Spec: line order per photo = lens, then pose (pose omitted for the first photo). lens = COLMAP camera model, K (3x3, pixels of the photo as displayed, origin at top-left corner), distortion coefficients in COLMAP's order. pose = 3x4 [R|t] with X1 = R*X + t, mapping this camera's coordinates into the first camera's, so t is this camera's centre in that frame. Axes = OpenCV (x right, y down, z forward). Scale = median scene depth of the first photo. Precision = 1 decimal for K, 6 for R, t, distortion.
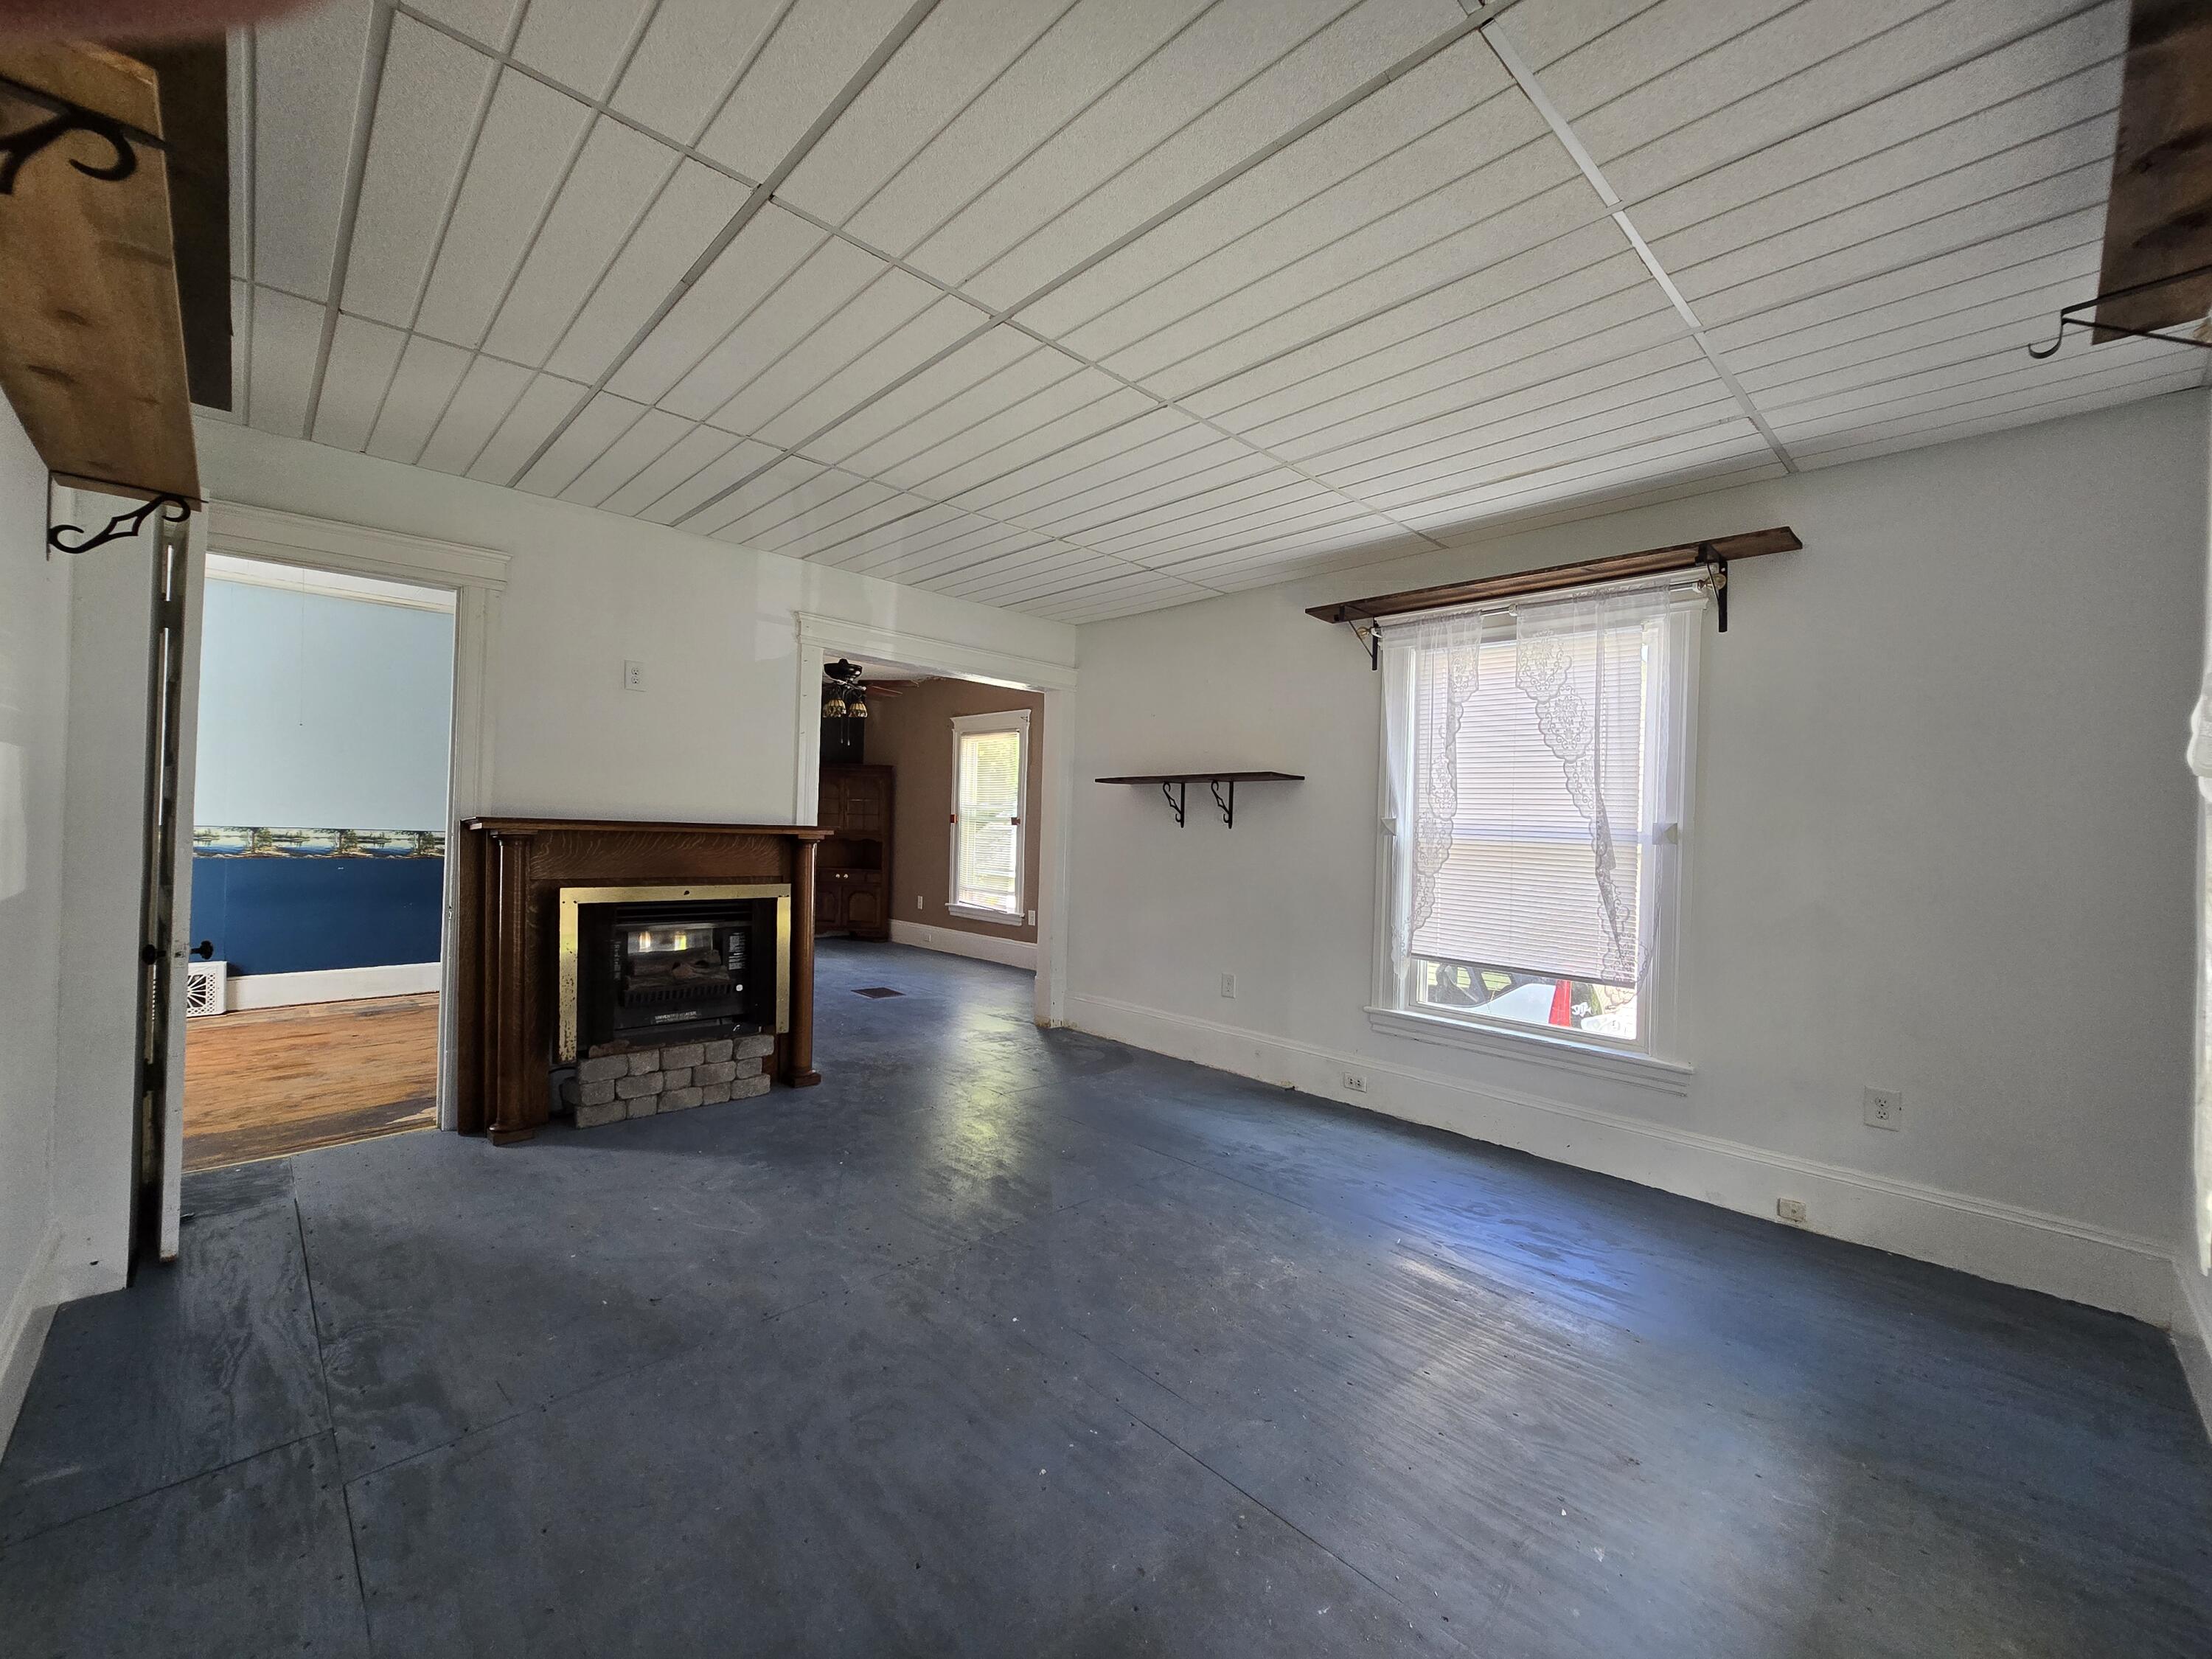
lens RADIAL K [[903.1, 0, 1106.0], [0, 903.1, 829.5], [0, 0, 1]] dist [-0.011396, 0.000734]
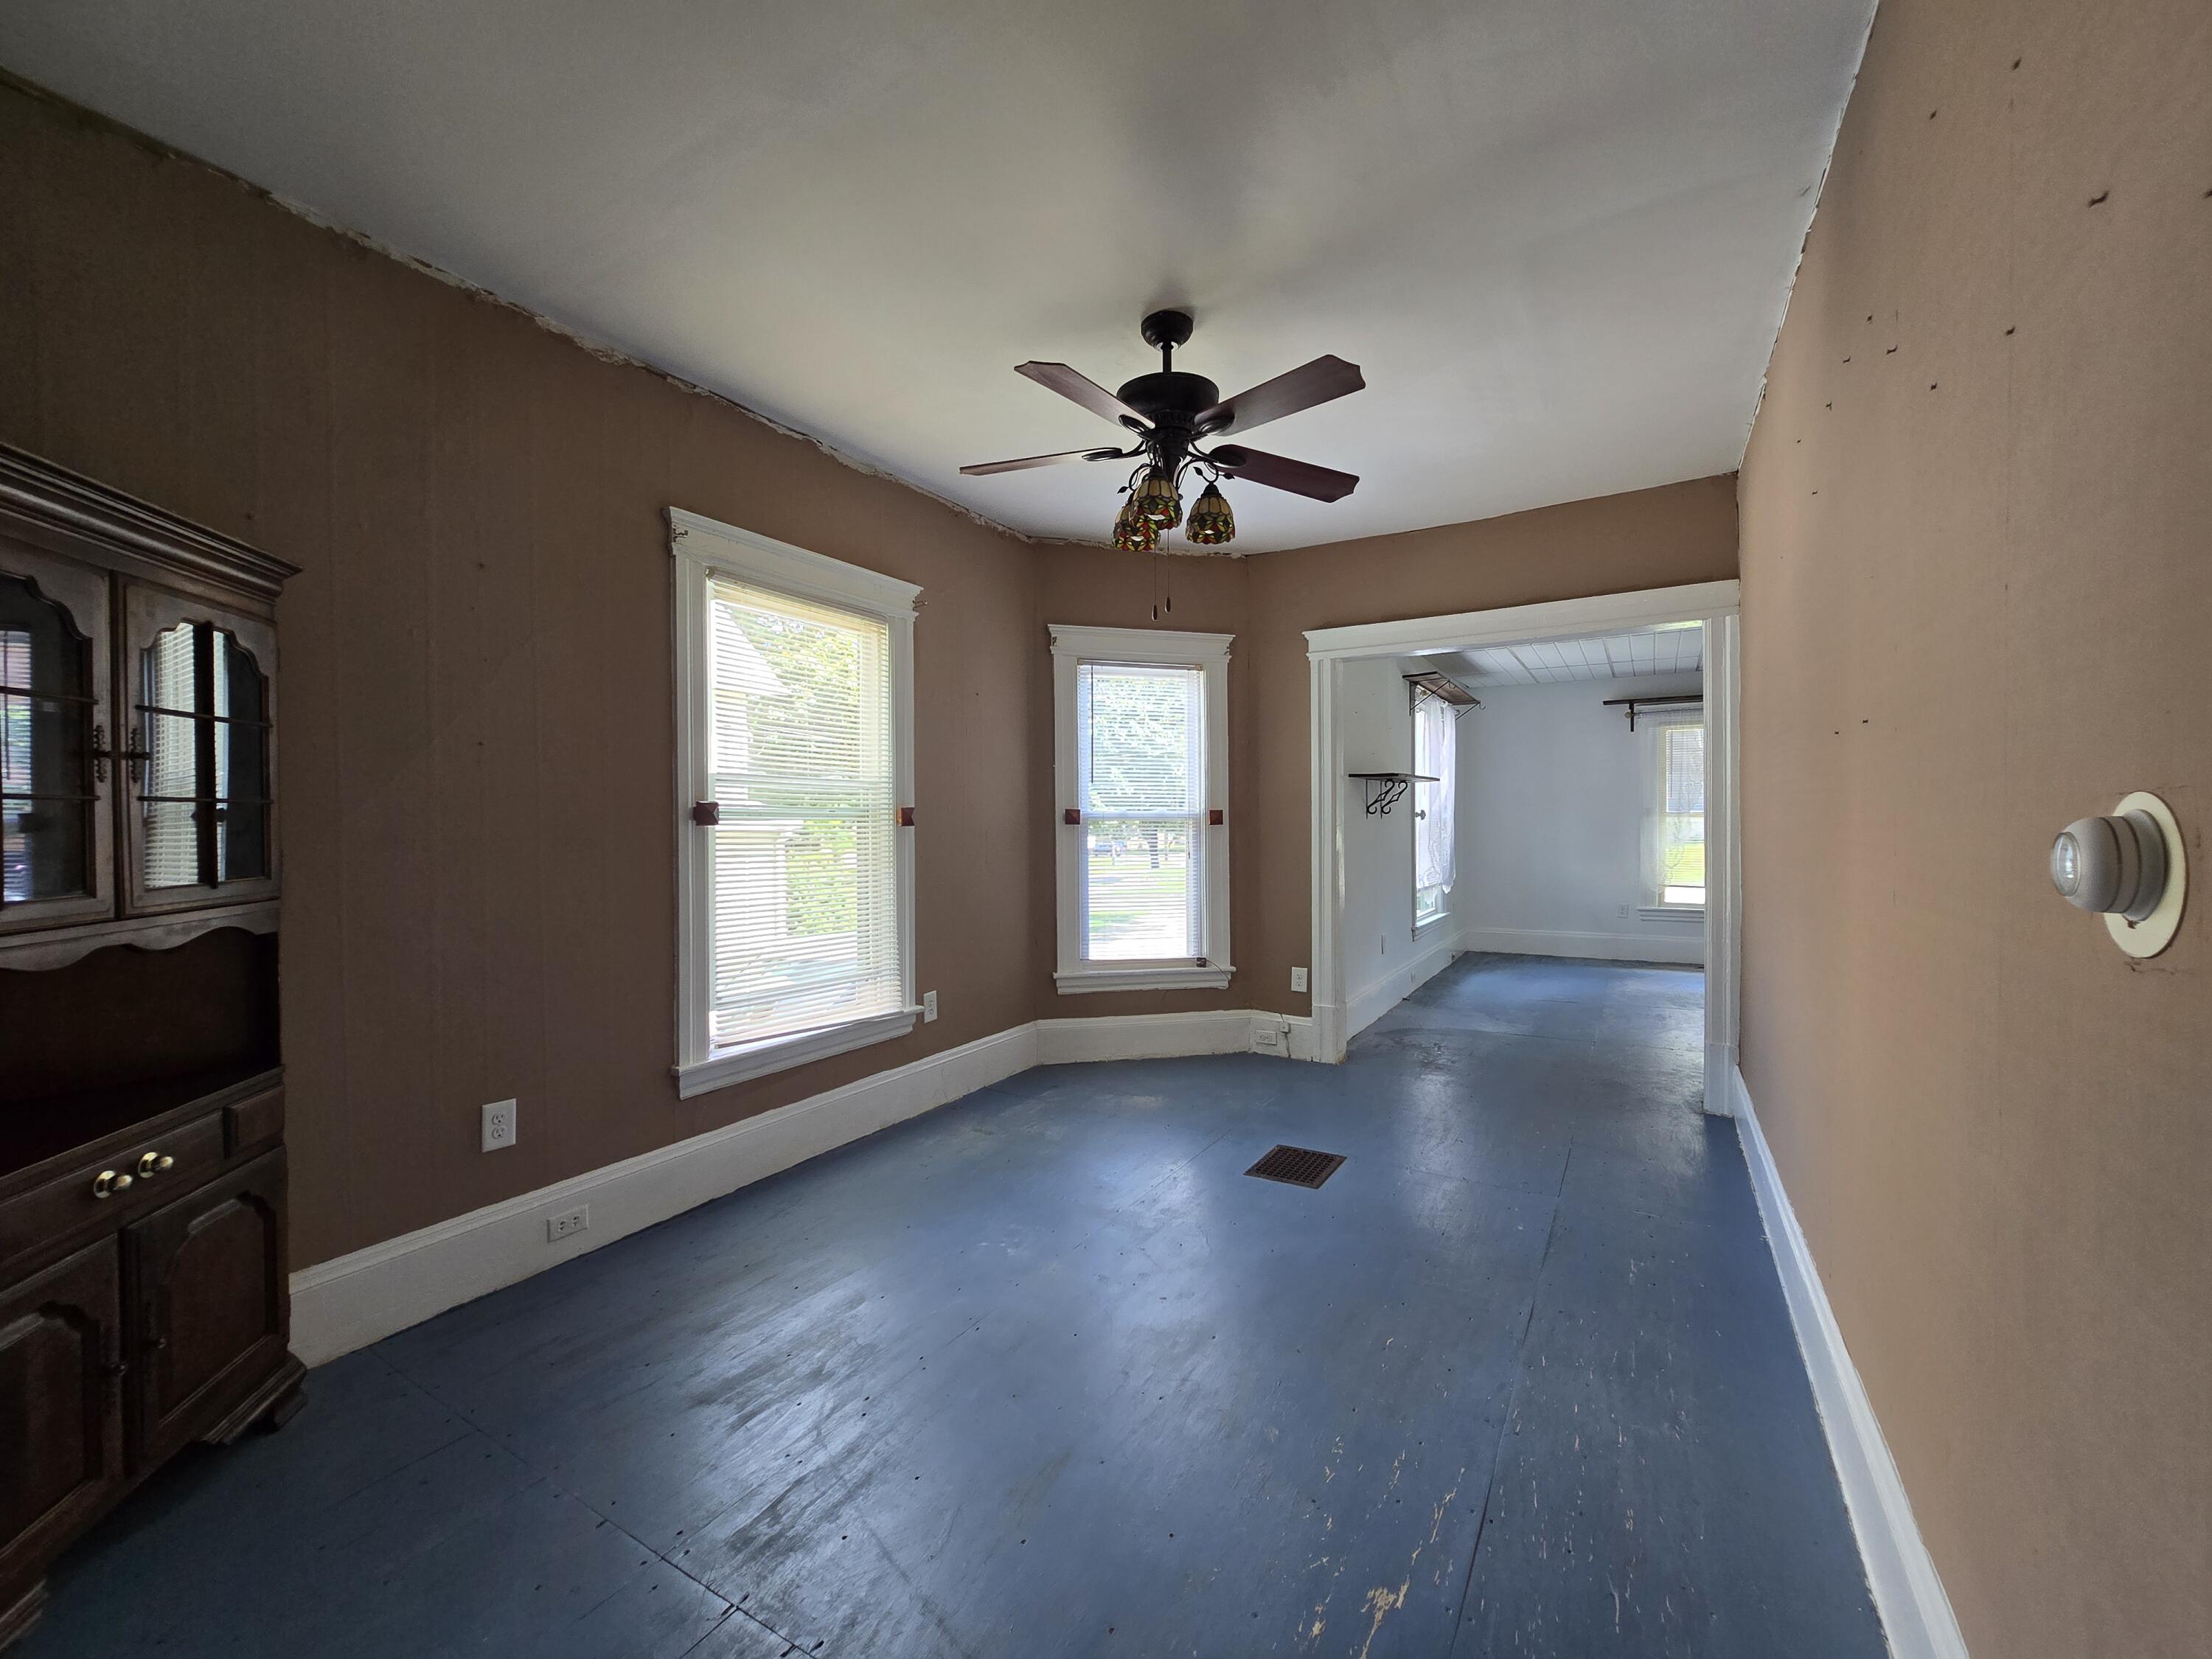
lens RADIAL K [[903.6, 0, 1097.7], [0, 903.6, 827.2], [0, 0, 1]] dist [-0.000488, 0.000856]
pose [[-0.255106, -0.035336, 0.966267, -1.281123], [0.000302, 0.999329, 0.036624, -0.045557], [-0.966913, 0.009635, -0.254924, 2.250796]]
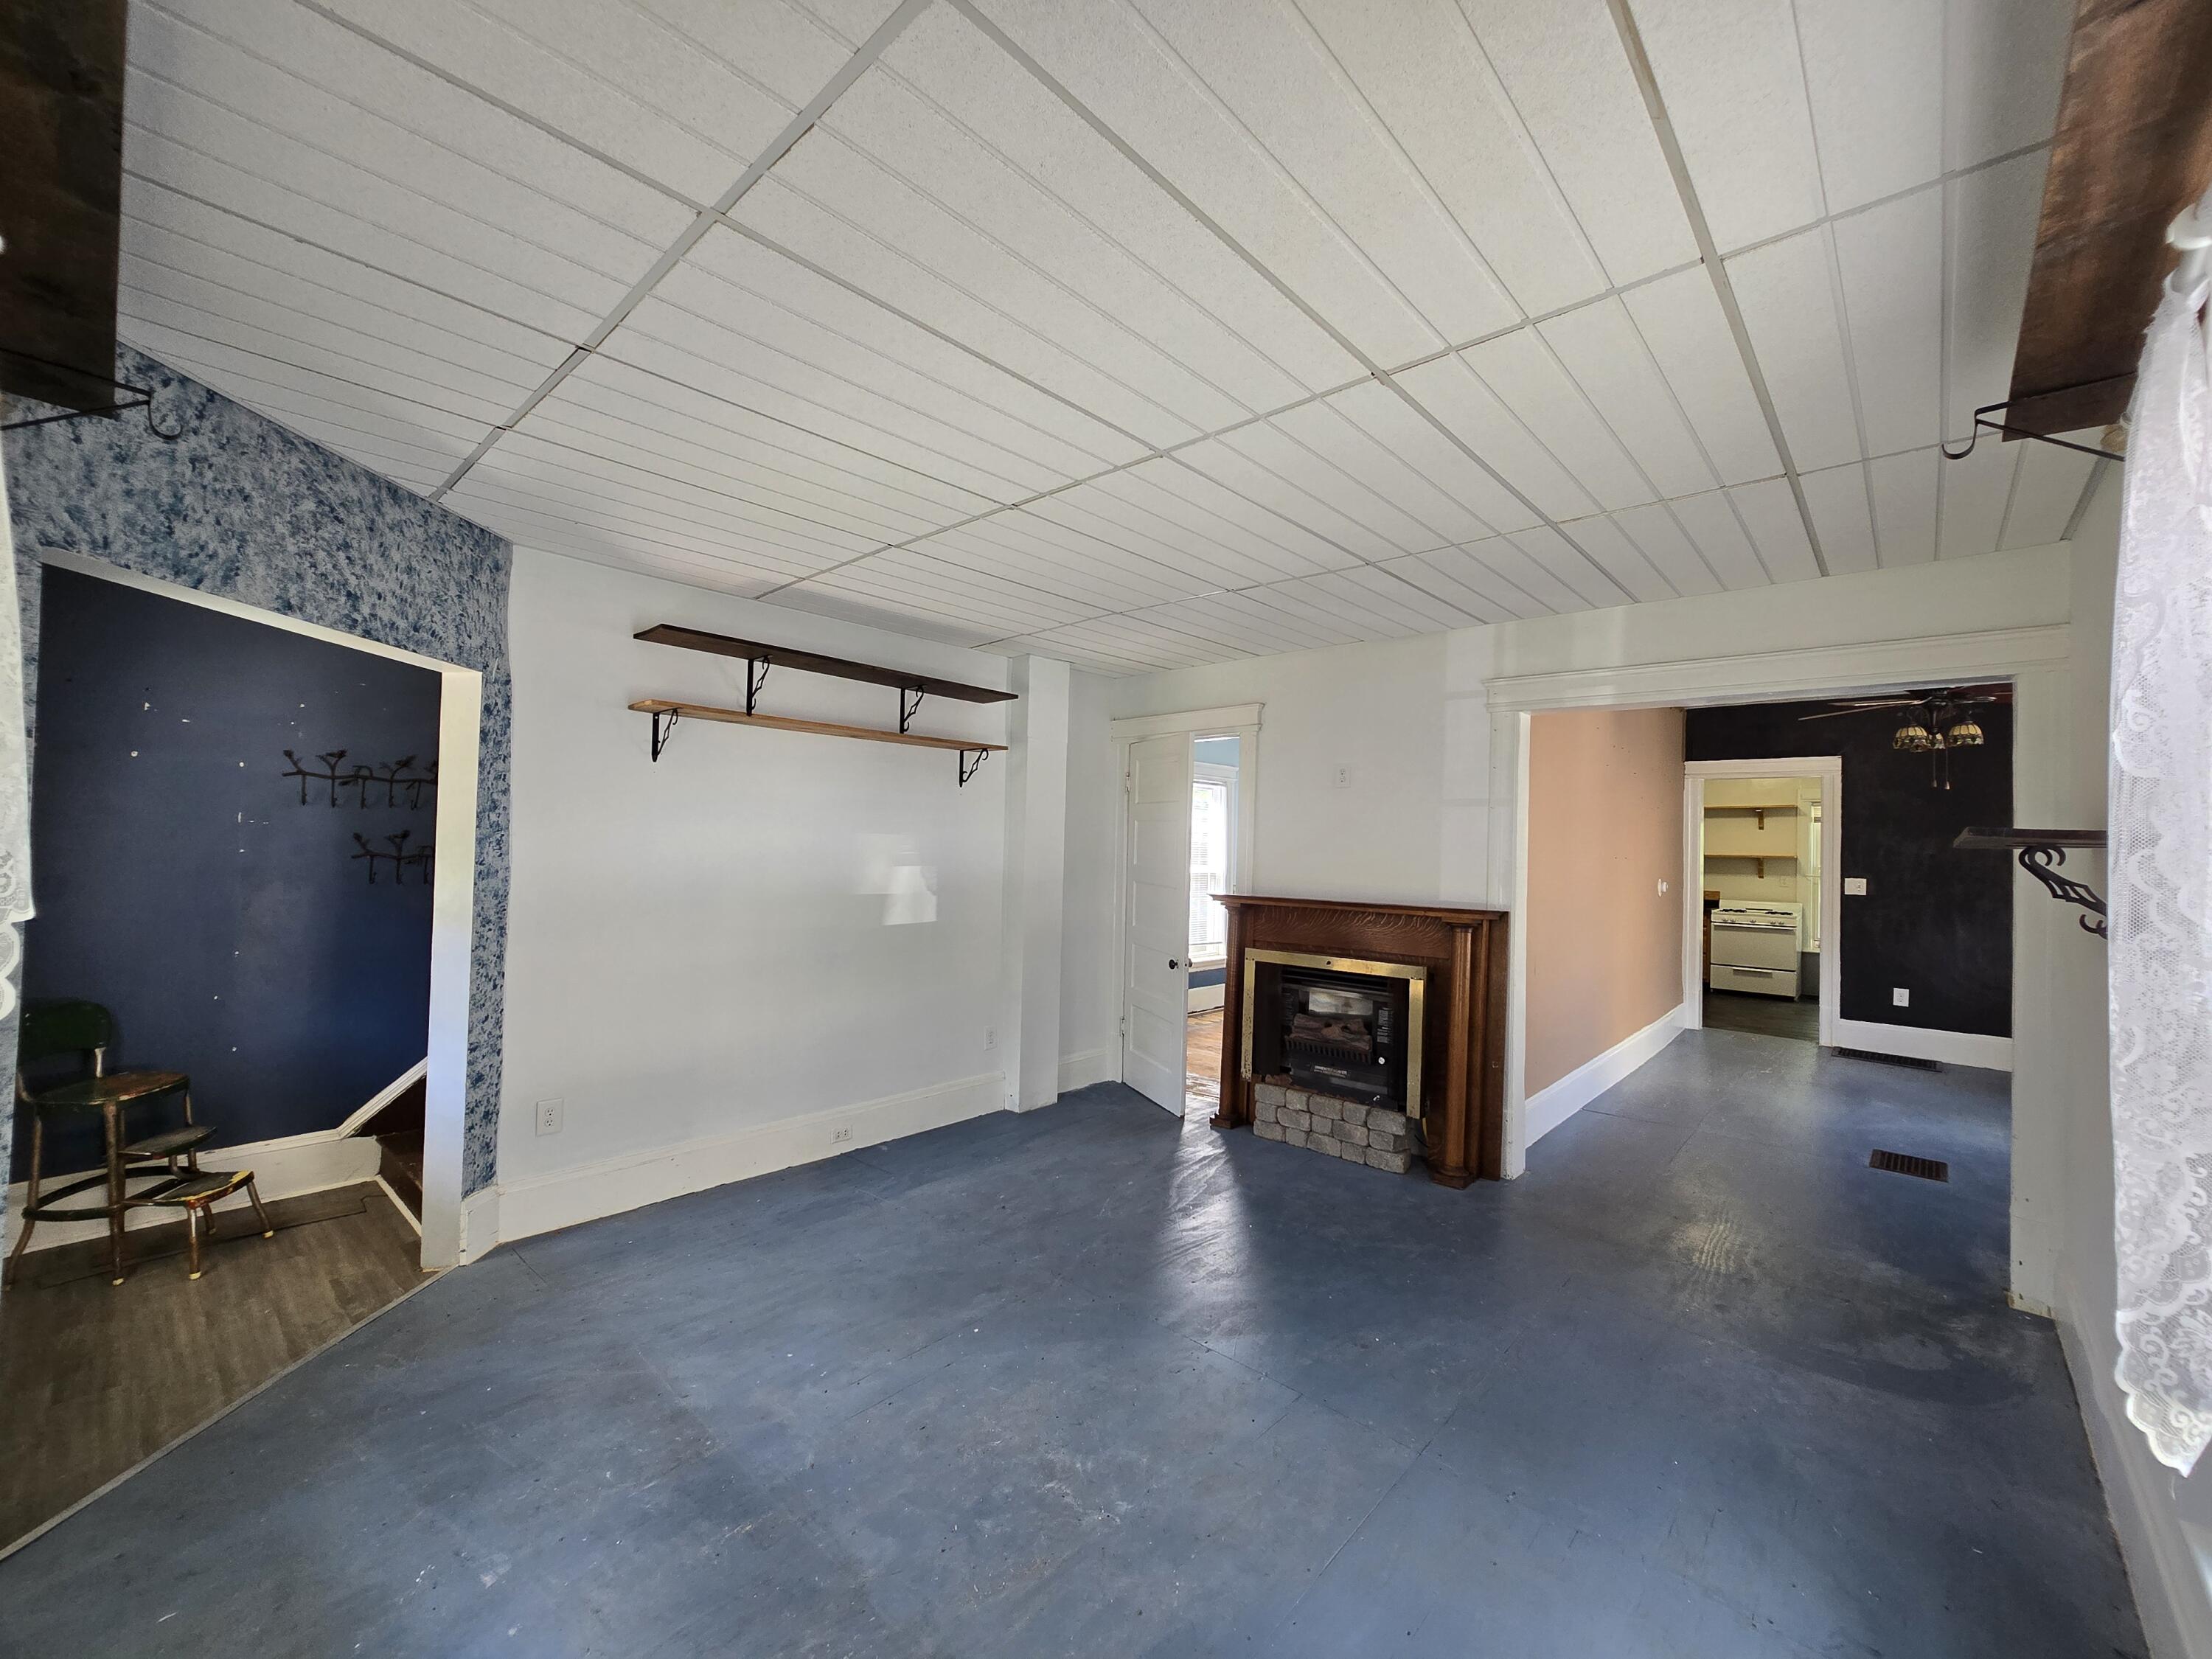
lens RADIAL K [[906.0, 0, 1091.4], [0, 906.0, 827.1], [0, 0, 1]] dist [0.000320, 0.000713]
pose [[0.060550, -0.047641, -0.997028, 0.700979], [-0.019166, 0.998621, -0.048881, -0.041667], [0.997981, 0.022069, 0.059553, 0.653163]]
